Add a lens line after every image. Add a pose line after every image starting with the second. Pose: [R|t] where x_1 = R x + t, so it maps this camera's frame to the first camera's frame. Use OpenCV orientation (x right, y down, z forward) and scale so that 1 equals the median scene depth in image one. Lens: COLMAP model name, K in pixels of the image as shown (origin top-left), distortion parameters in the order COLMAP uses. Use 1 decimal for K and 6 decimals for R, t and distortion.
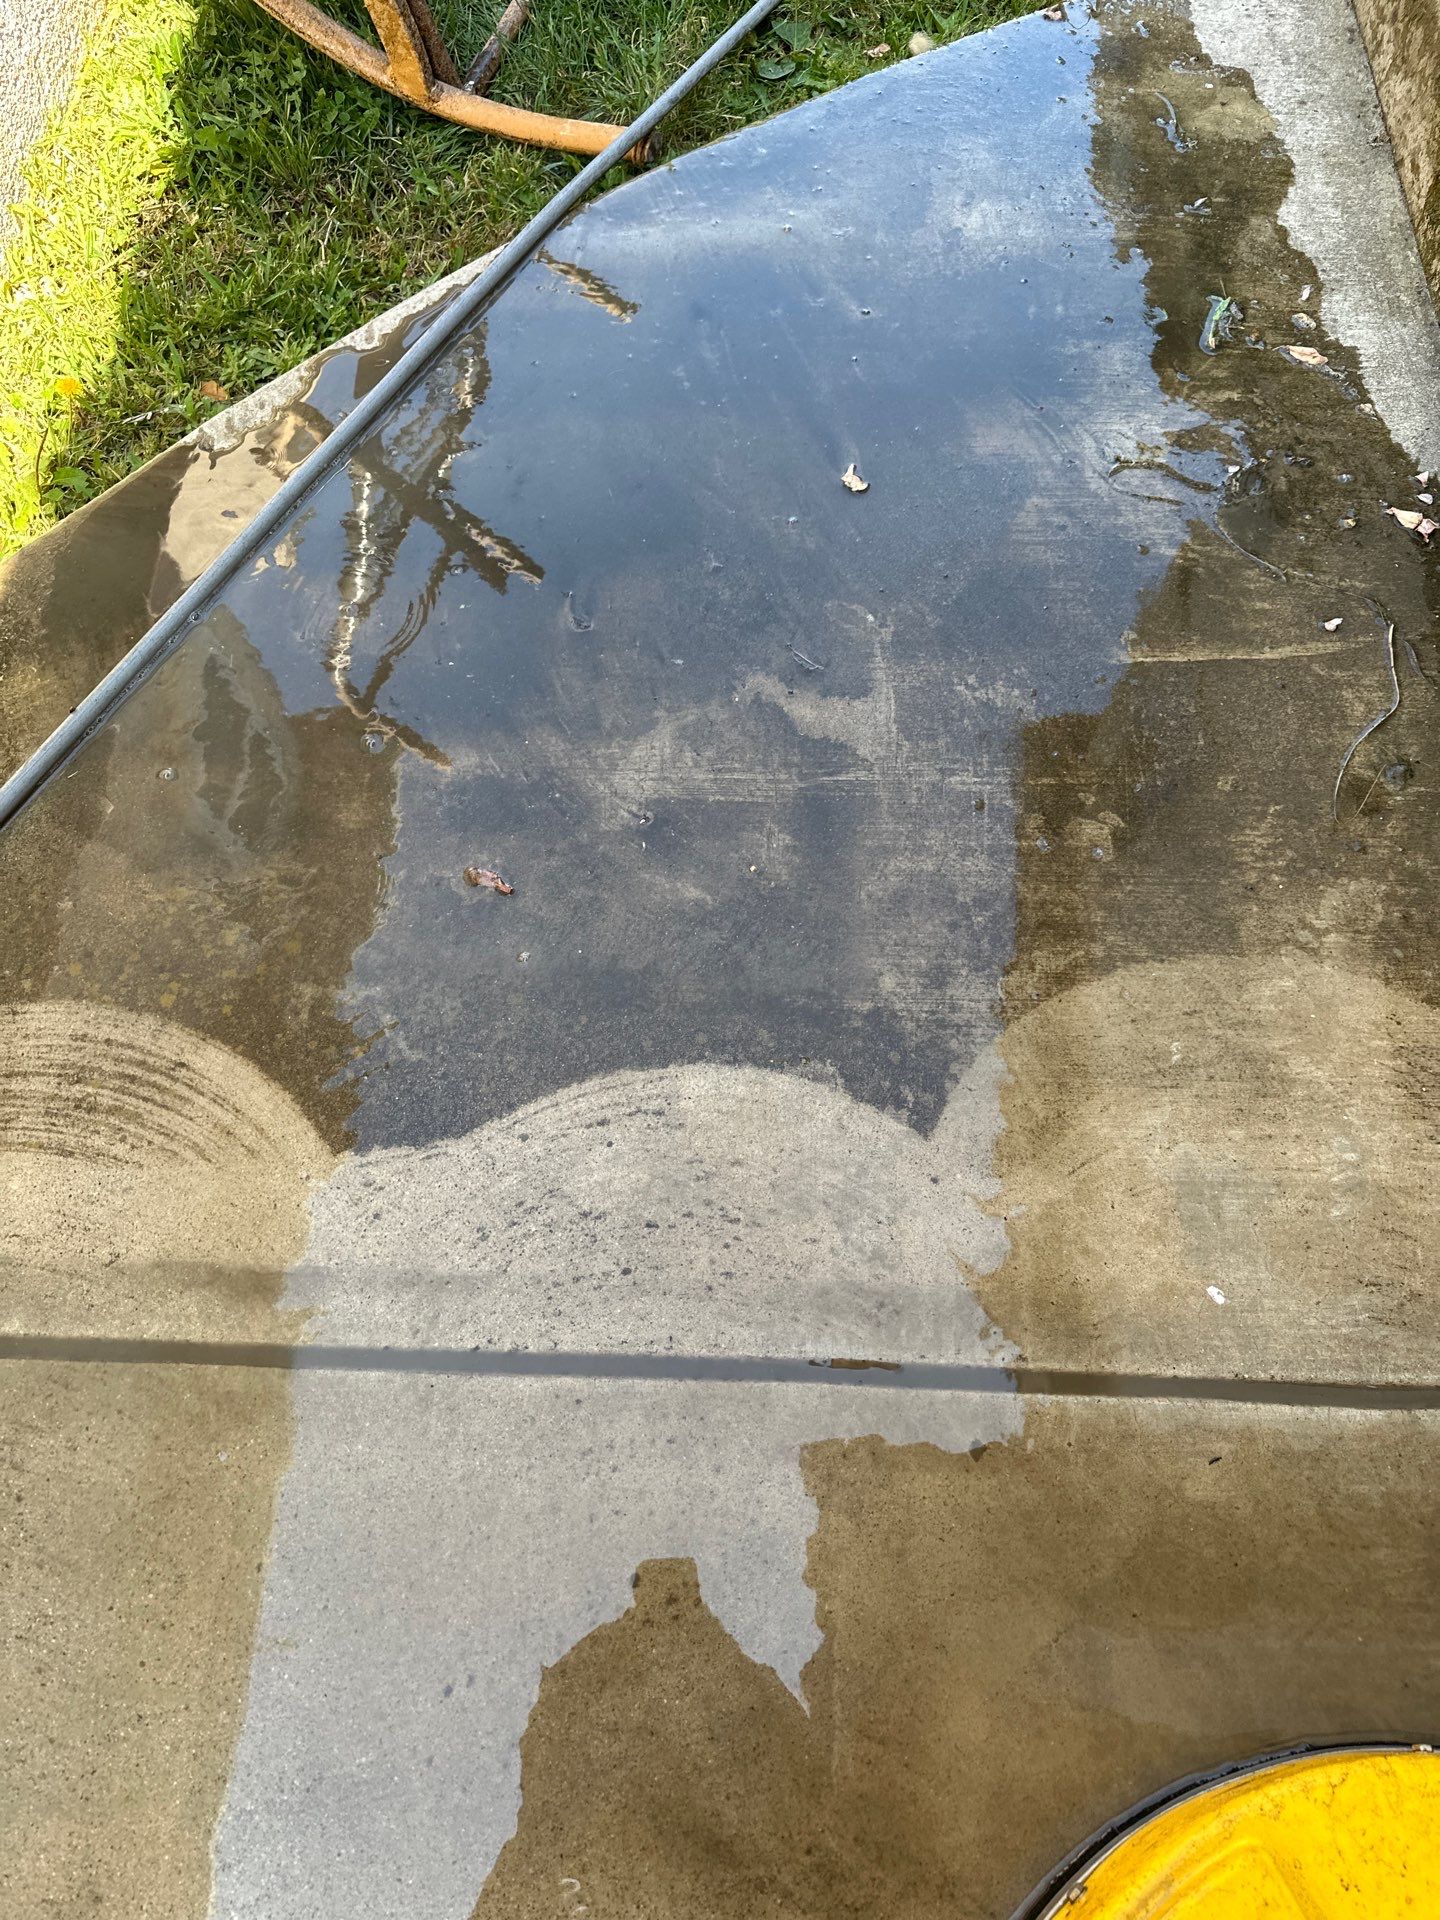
lens RADIAL K [[1296.2, 0, 723.9], [0, 1296.2, 946.0], [0, 0, 1]] dist [0.077344, -0.067551]
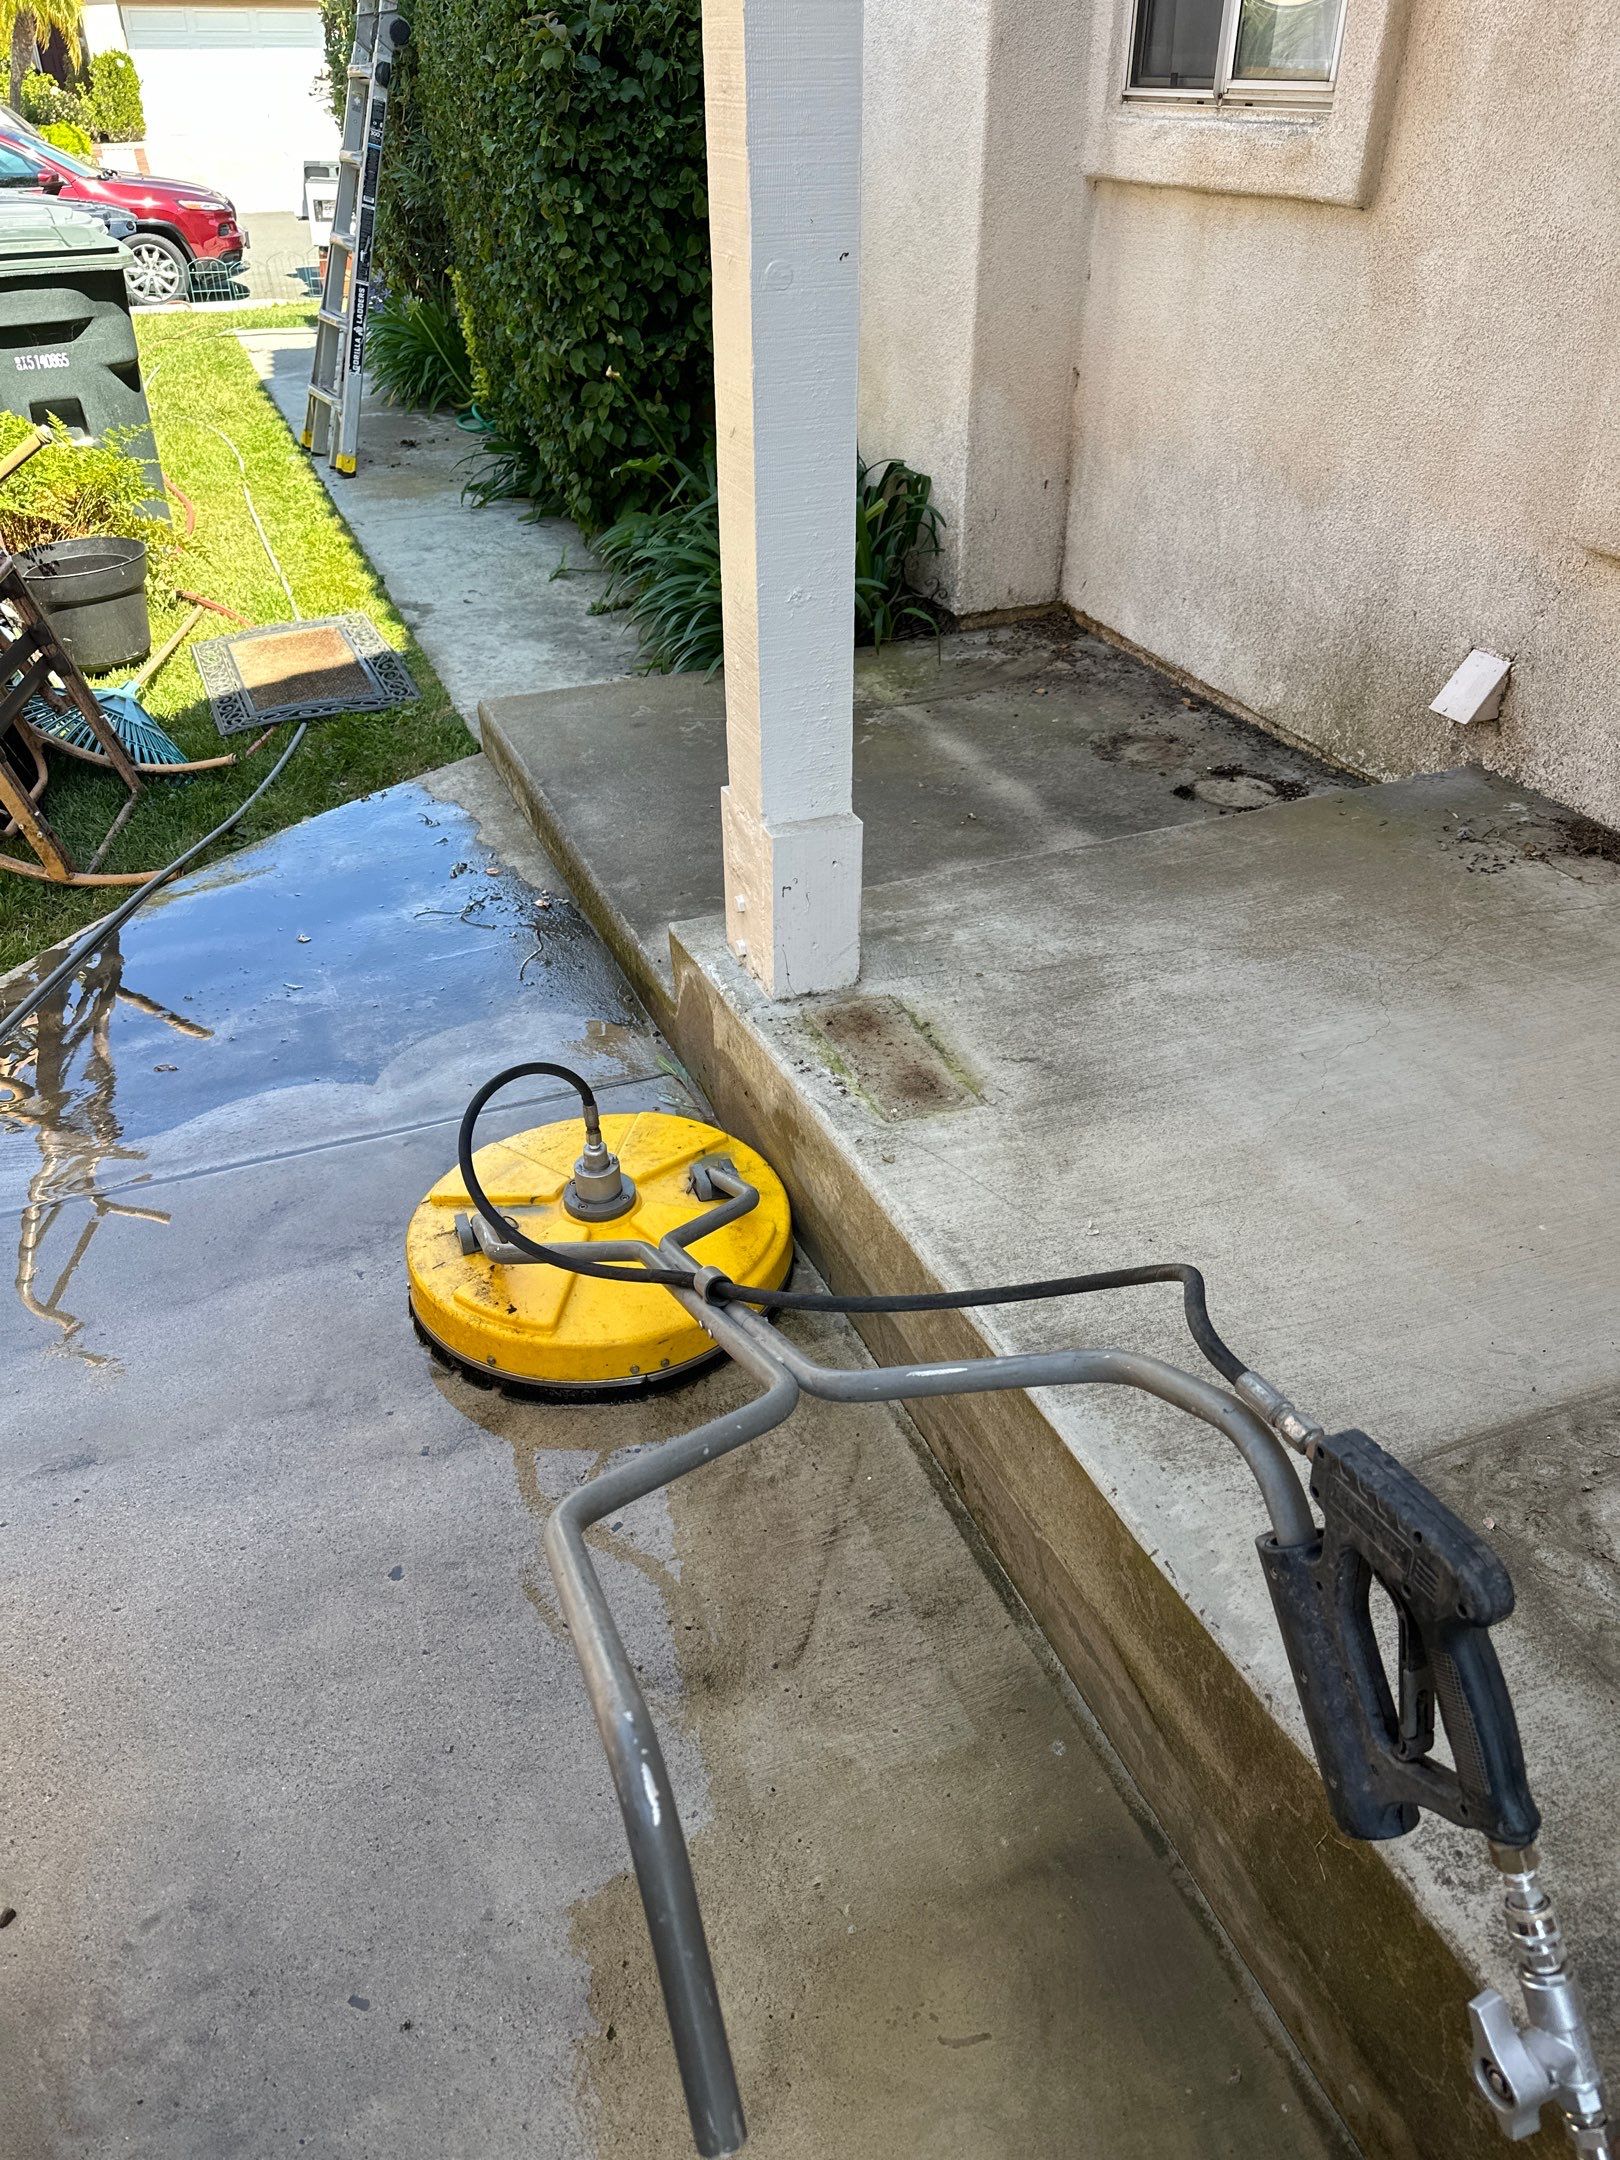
lens RADIAL K [[1458.2, 0, 814.3], [0, 1458.2, 1064.3], [0, 0, 1]] dist [0.077344, -0.067551]
pose [[0.909461, -0.244349, 0.336413, -0.010058], [0.385335, 0.799267, -0.461182, 1.528475], [-0.156195, 0.549059, 0.821059, -1.287887]]
